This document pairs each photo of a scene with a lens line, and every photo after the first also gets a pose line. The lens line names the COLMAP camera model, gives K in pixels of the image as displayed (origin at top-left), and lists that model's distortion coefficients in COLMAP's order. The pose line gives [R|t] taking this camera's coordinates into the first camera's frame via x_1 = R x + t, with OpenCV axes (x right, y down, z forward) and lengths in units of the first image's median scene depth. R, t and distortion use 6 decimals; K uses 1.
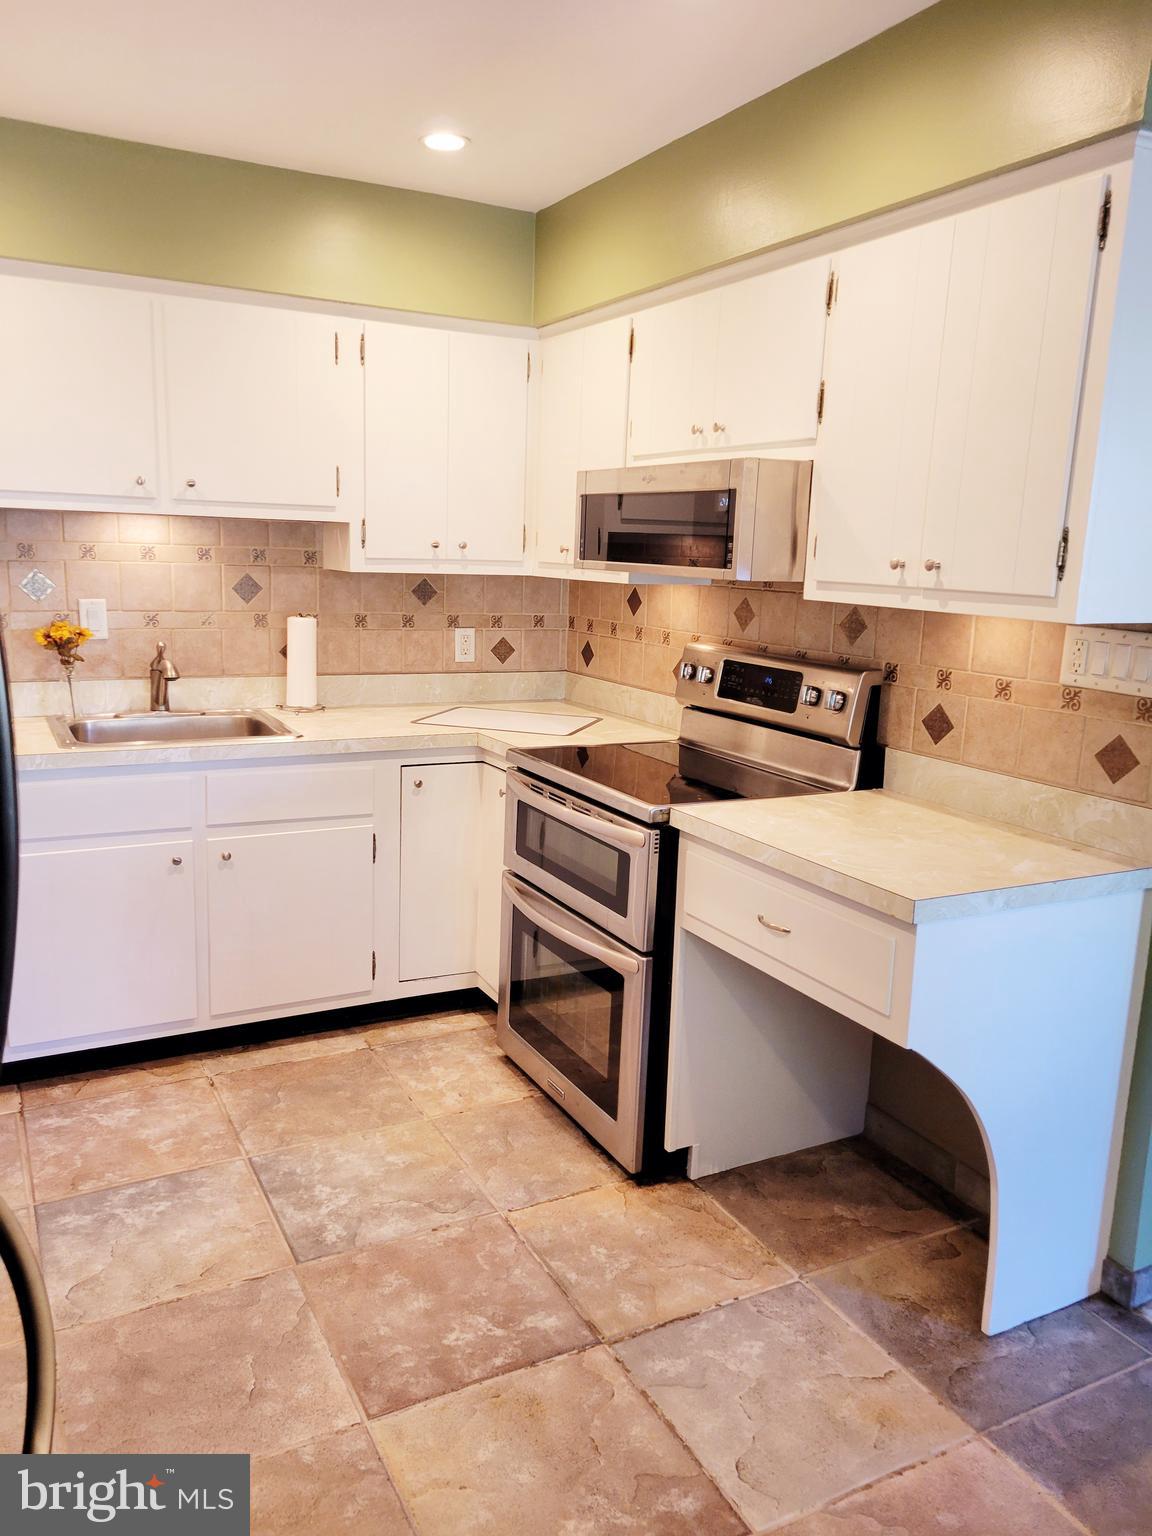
lens RADIAL K [[1153.2, 0, 576.0], [0, 1153.2, 768.0], [0, 0, 1]] dist [0.054327, -0.006100]
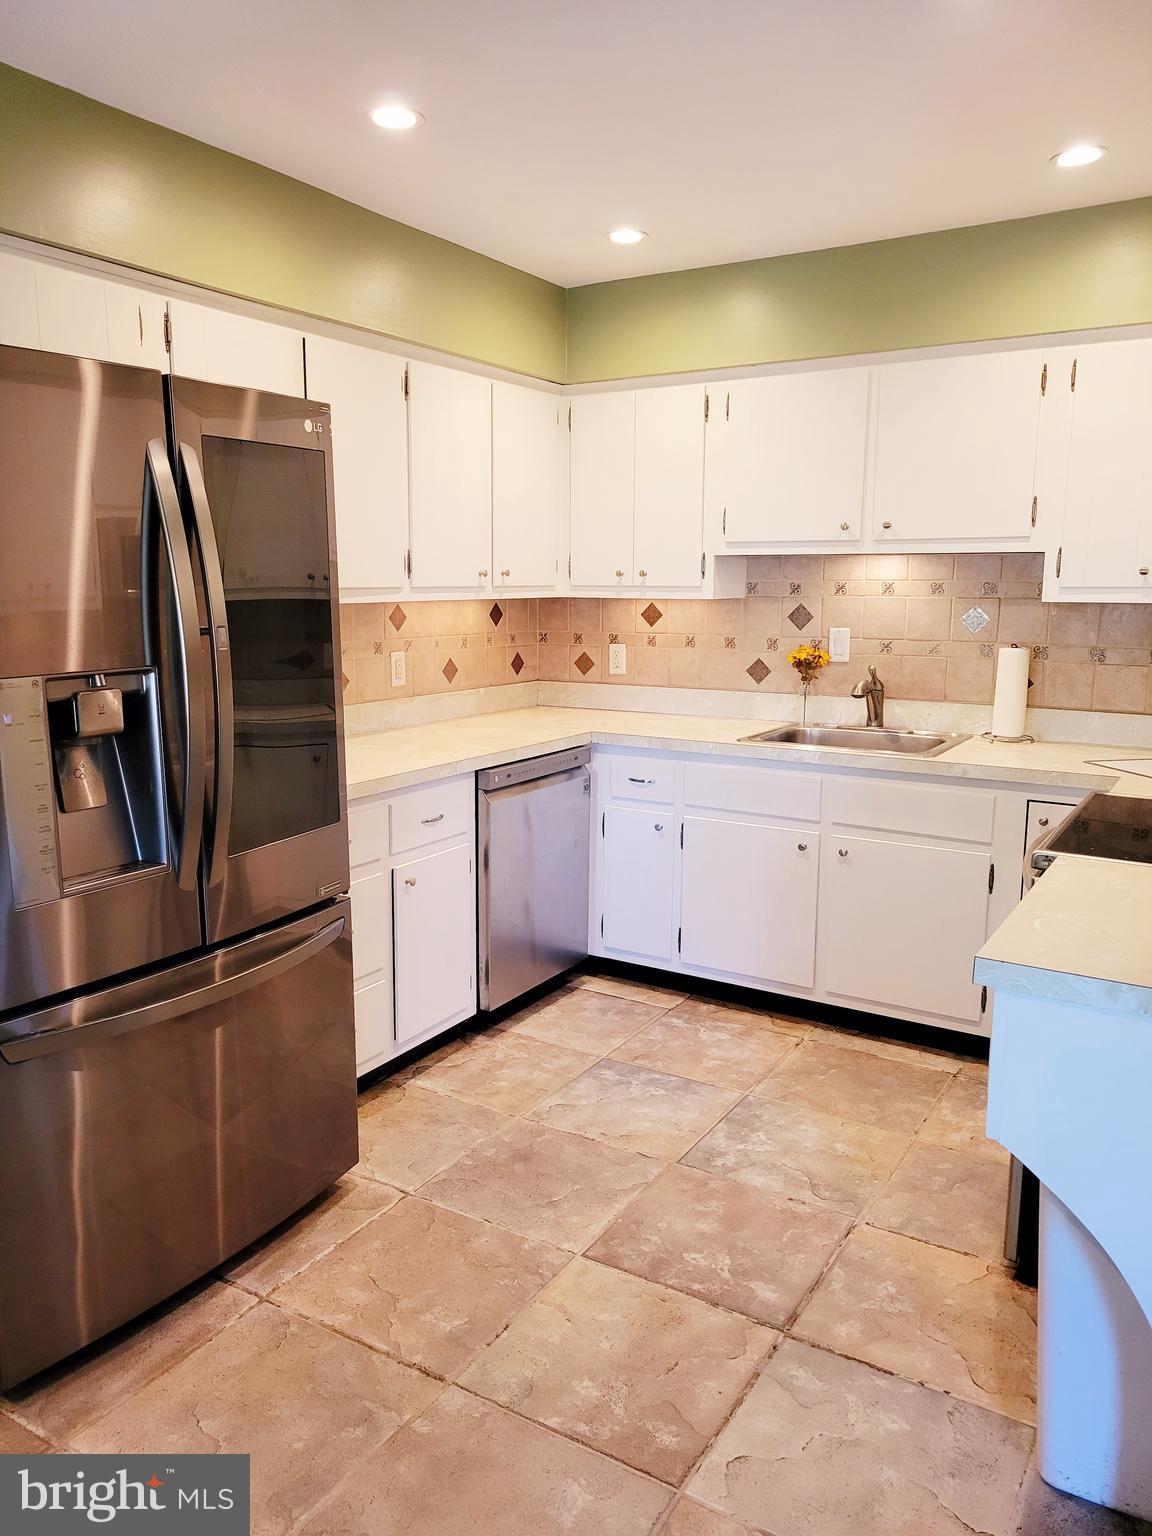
lens RADIAL K [[1189.0, 0, 573.4], [0, 1189.0, 773.4], [0, 0, 1]] dist [0.076511, -0.008150]
pose [[0.517237, 0.116345, -0.847897, 0.603149], [-0.154963, 0.987073, 0.040911, -0.007505], [0.841696, 0.110233, 0.528580, 0.174027]]
